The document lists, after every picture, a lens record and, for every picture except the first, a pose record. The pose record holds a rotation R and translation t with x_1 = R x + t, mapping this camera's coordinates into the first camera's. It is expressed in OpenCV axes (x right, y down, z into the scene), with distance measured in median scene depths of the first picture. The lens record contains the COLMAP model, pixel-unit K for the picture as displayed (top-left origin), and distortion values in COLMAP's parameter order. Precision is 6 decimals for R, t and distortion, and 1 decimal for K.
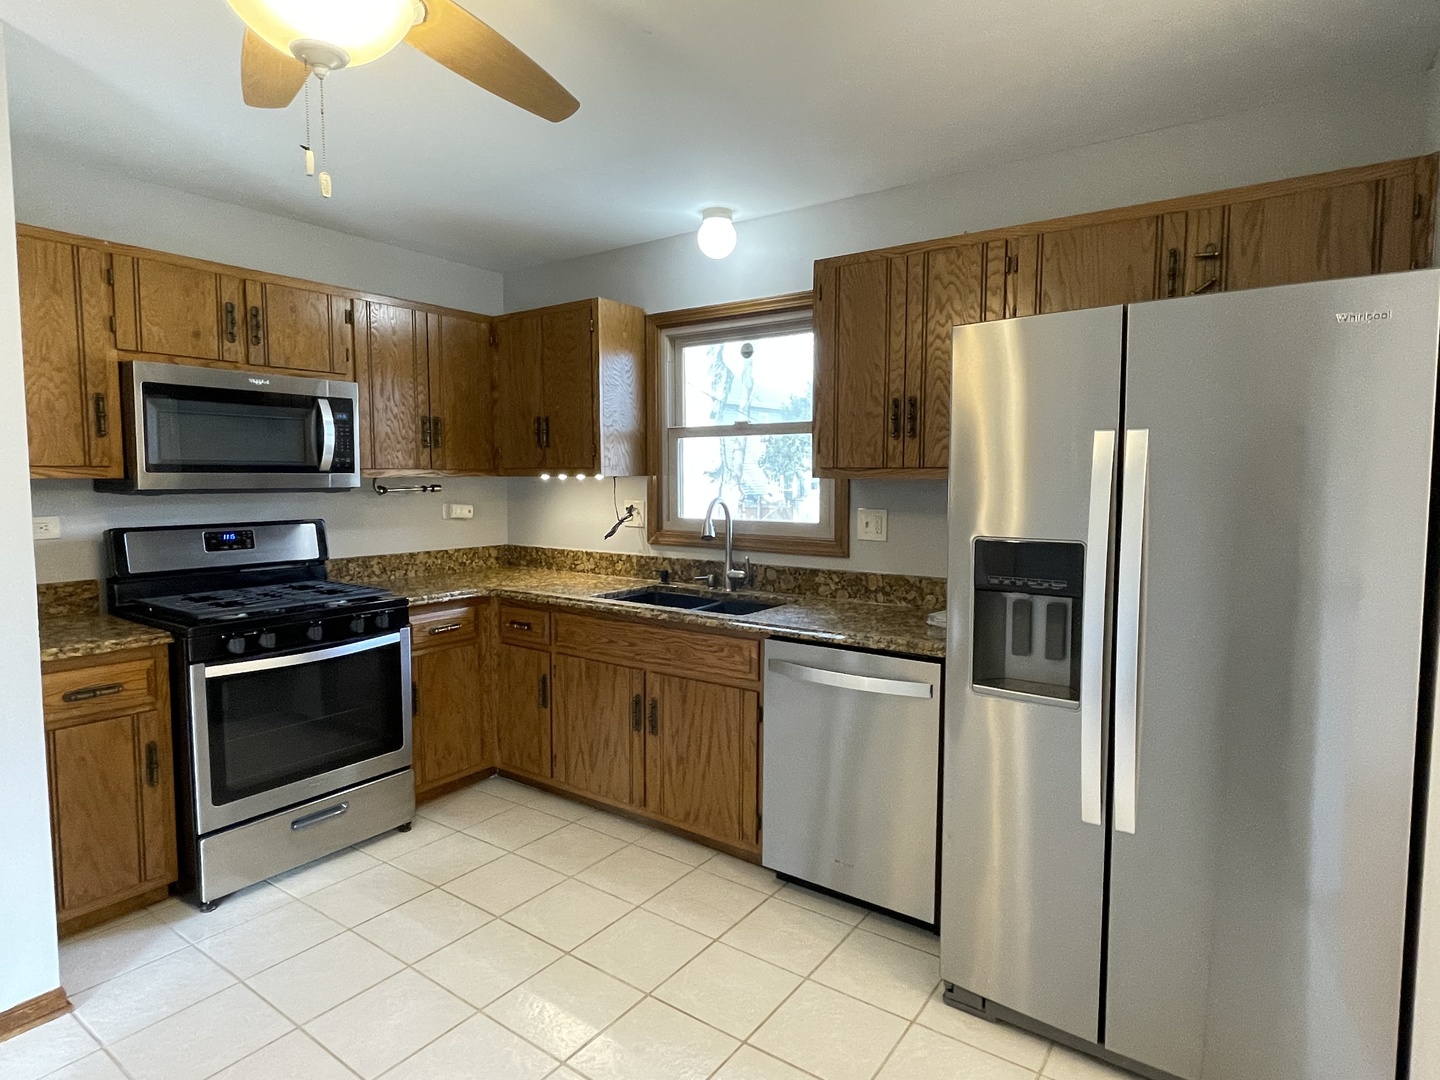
lens RADIAL K [[802.9, 0, 720.0], [0, 802.9, 540.0], [0, 0, 1]] dist [0.003941, -0.000726]
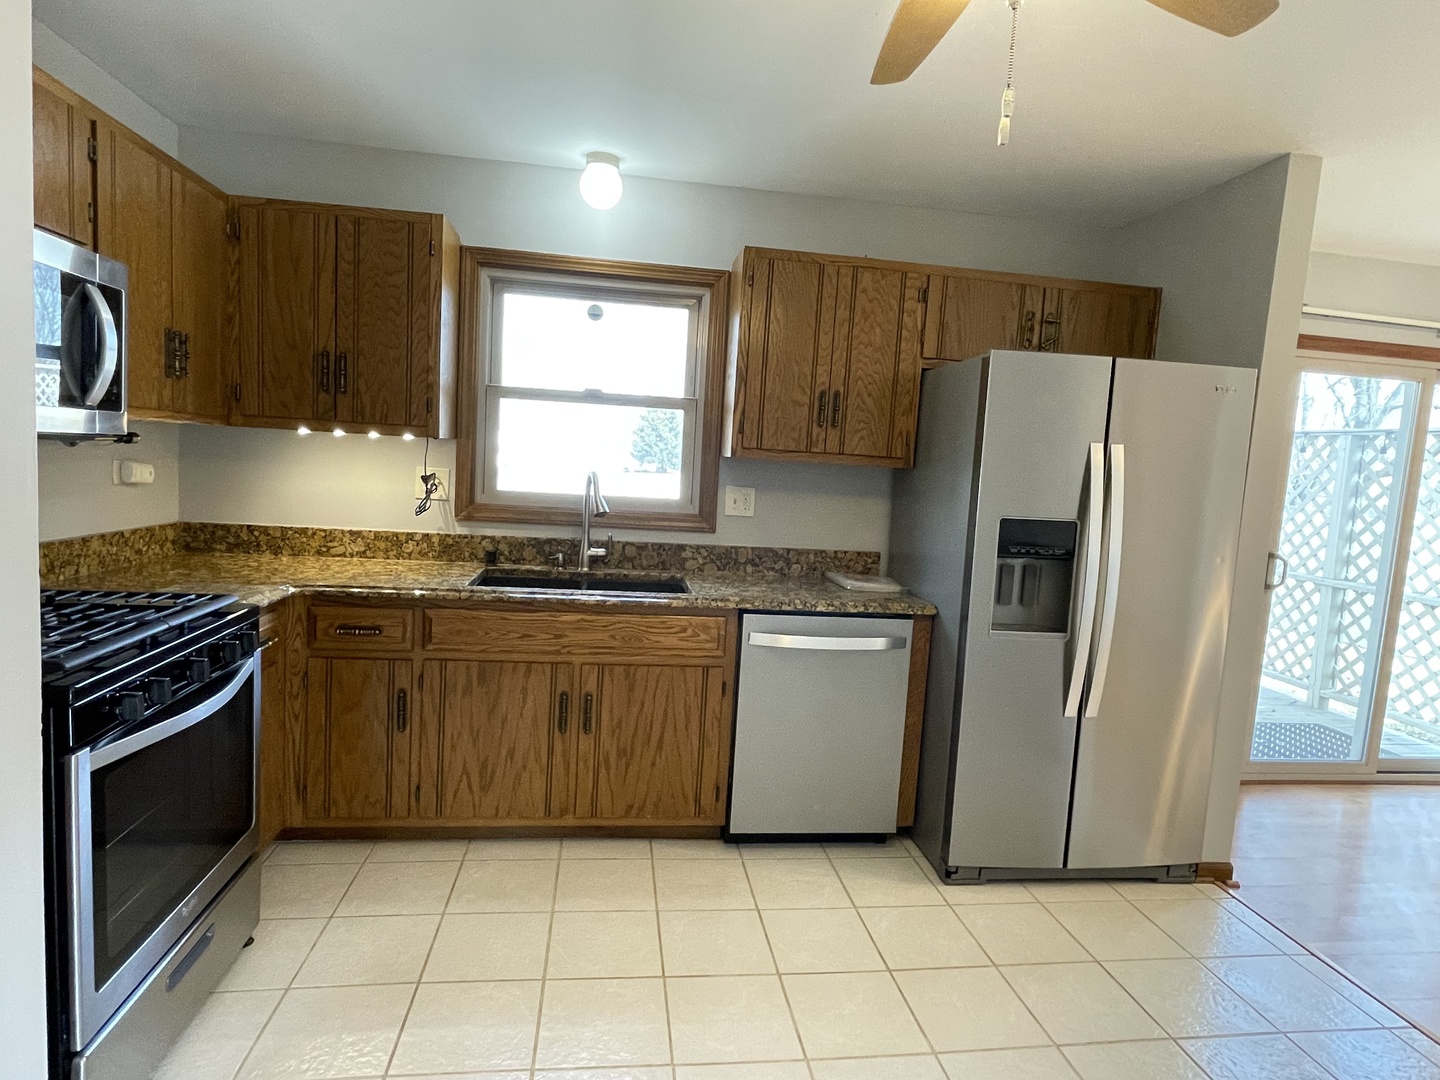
lens RADIAL K [[802.9, 0, 720.0], [0, 802.9, 540.0], [0, 0, 1]] dist [0.003941, -0.000726]
pose [[0.723846, -0.027013, 0.689433, -0.543652], [-0.002402, 0.999129, 0.041669, -0.011539], [-0.689958, -0.031818, 0.723150, 0.228879]]
